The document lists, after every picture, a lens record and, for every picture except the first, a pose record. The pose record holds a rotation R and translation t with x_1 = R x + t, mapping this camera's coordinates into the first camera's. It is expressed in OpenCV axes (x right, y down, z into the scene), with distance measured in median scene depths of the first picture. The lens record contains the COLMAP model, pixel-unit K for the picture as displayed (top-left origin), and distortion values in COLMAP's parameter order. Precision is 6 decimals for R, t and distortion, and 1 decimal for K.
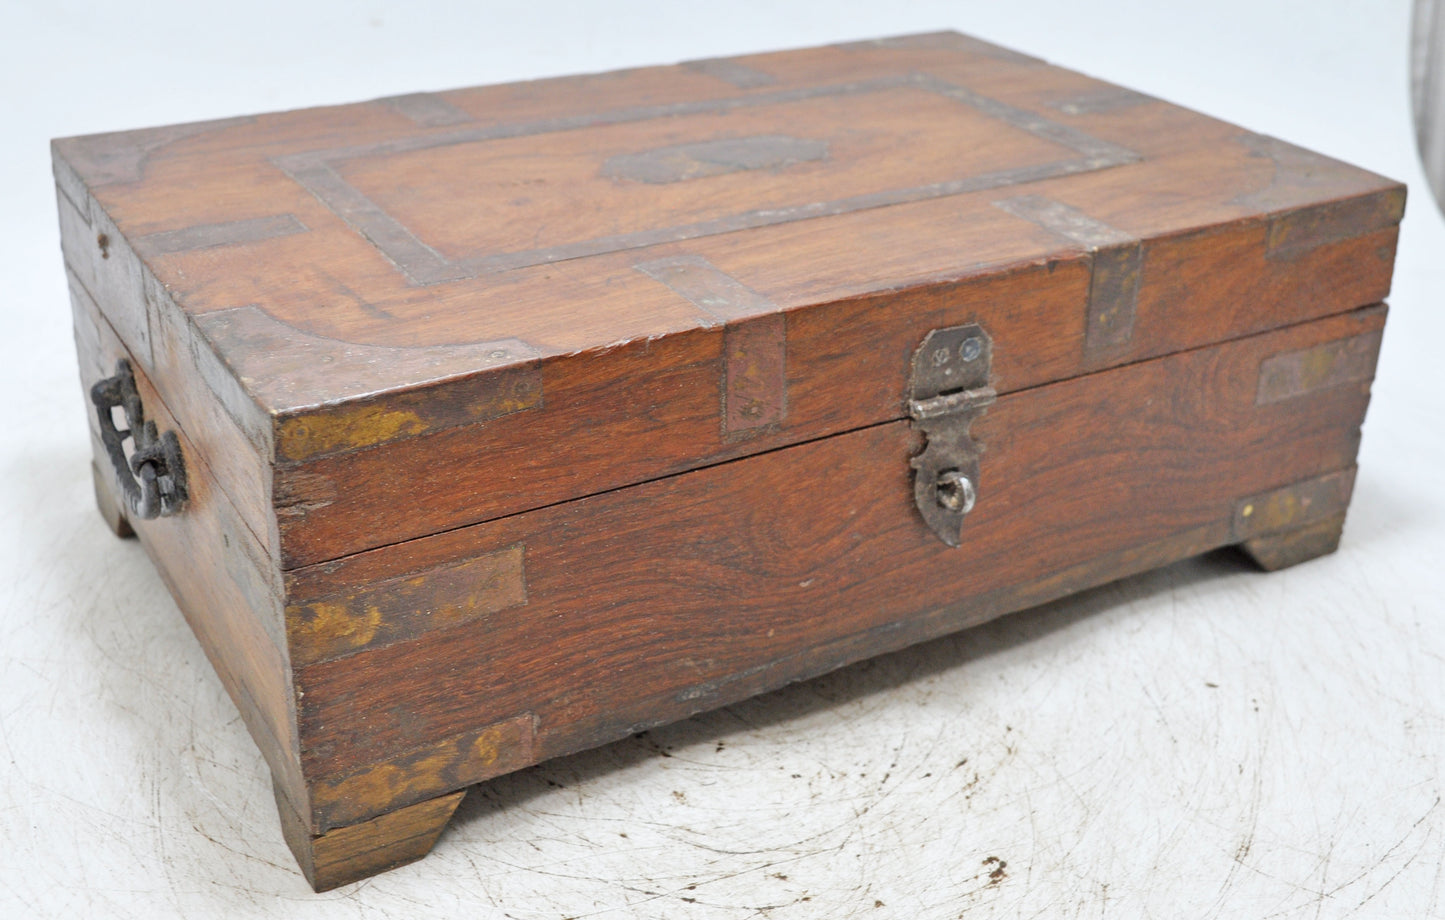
lens RADIAL K [[1726.6, 0, 722.5], [0, 1726.6, 460.0], [0, 0, 1]] dist [-0.069166, -0.008393]
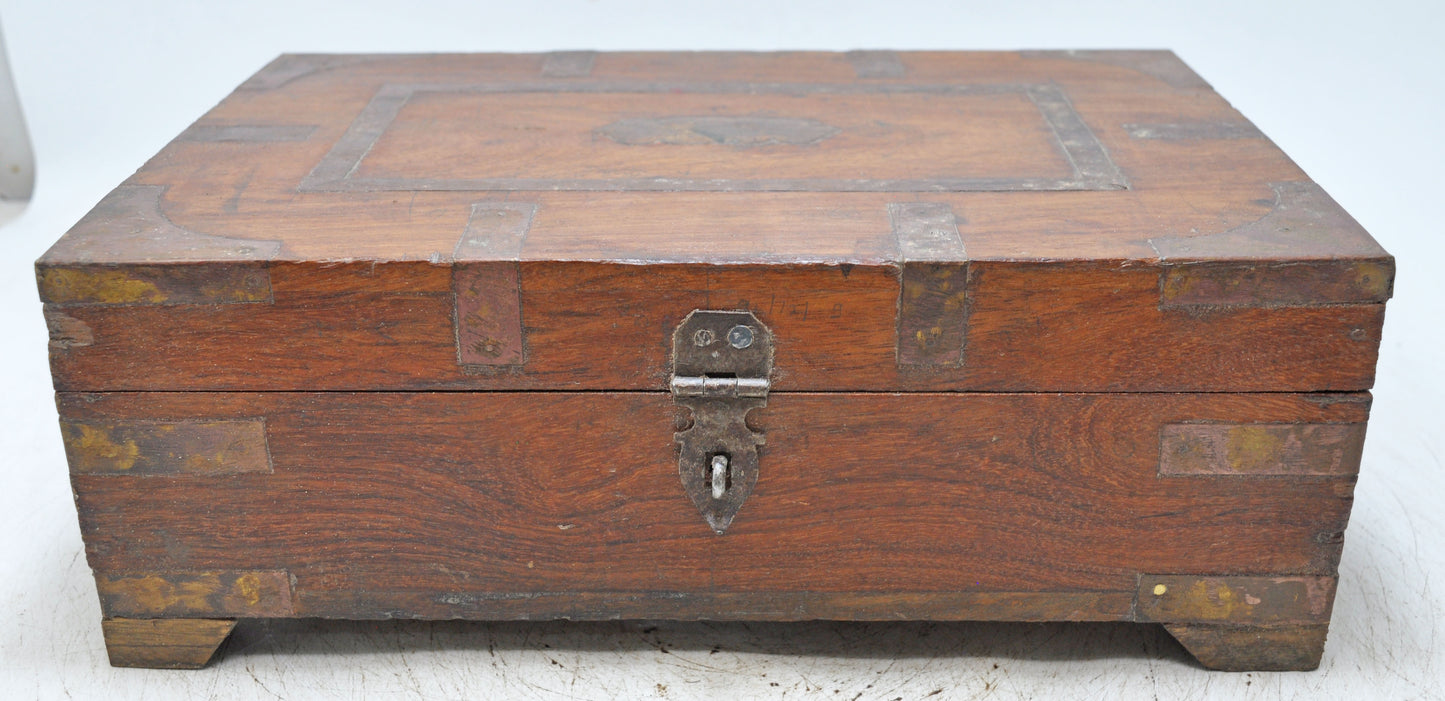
lens RADIAL K [[1515.3, 0, 722.5], [0, 1515.3, 350.5], [0, 0, 1]] dist [-0.067932, 0.012087]
pose [[0.857186, 0.190045, -0.478660, 0.570334], [-0.209699, 0.977684, 0.012647, -0.067285], [0.470382, 0.089534, 0.877909, 0.238654]]
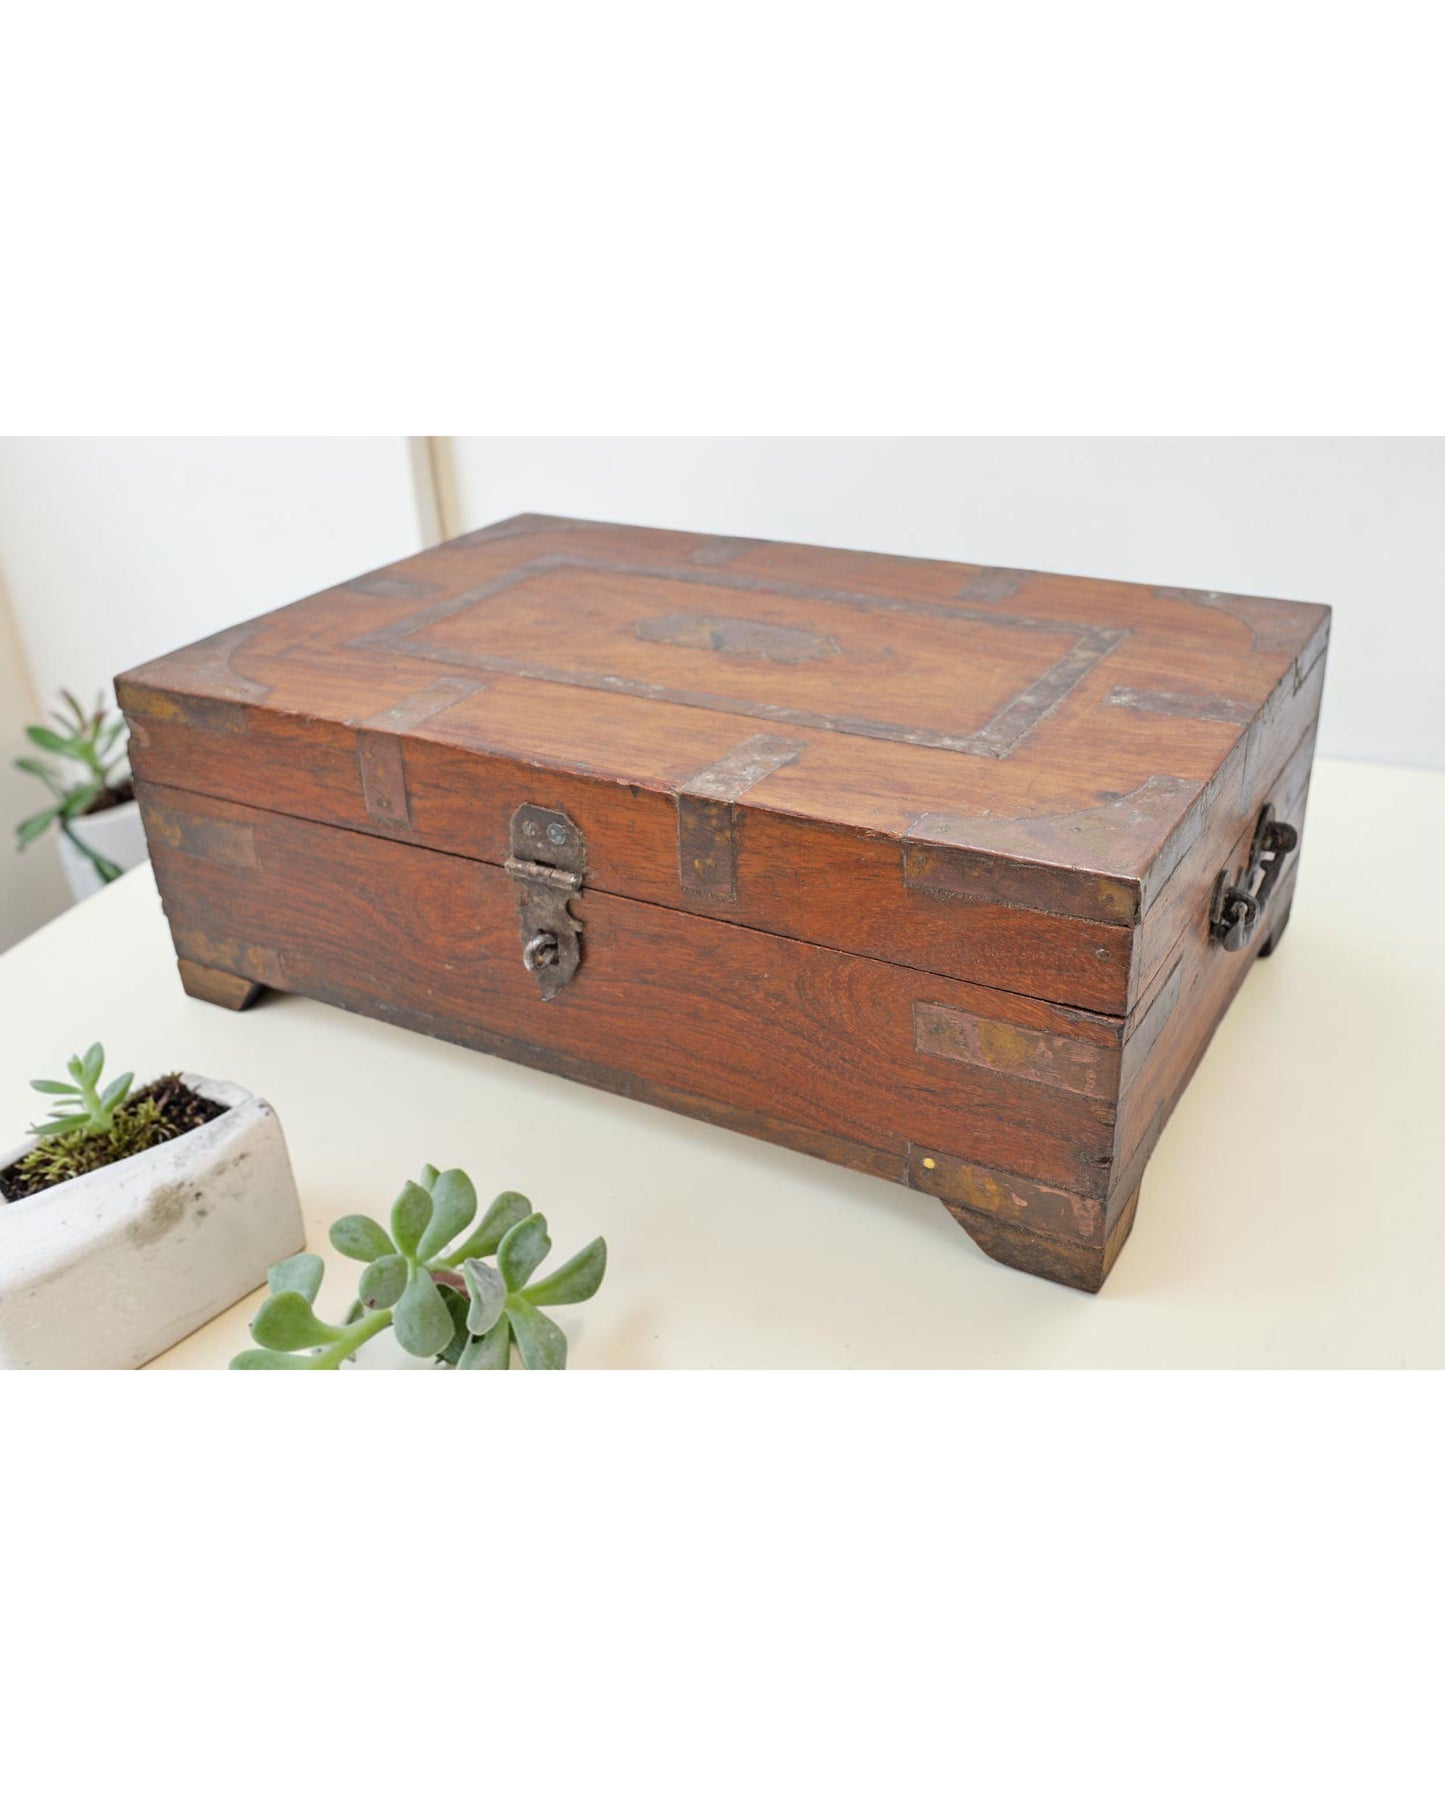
lens RADIAL K [[1531.7, 0, 756.1], [0, 1531.7, 897.3], [0, 0, 1]] dist [-0.066550, -0.000658]
pose [[0.513258, 0.375483, -0.771737, 1.007728], [-0.344566, 0.913716, 0.215401, -0.289853], [0.786028, 0.155358, 0.598351, 0.538764]]
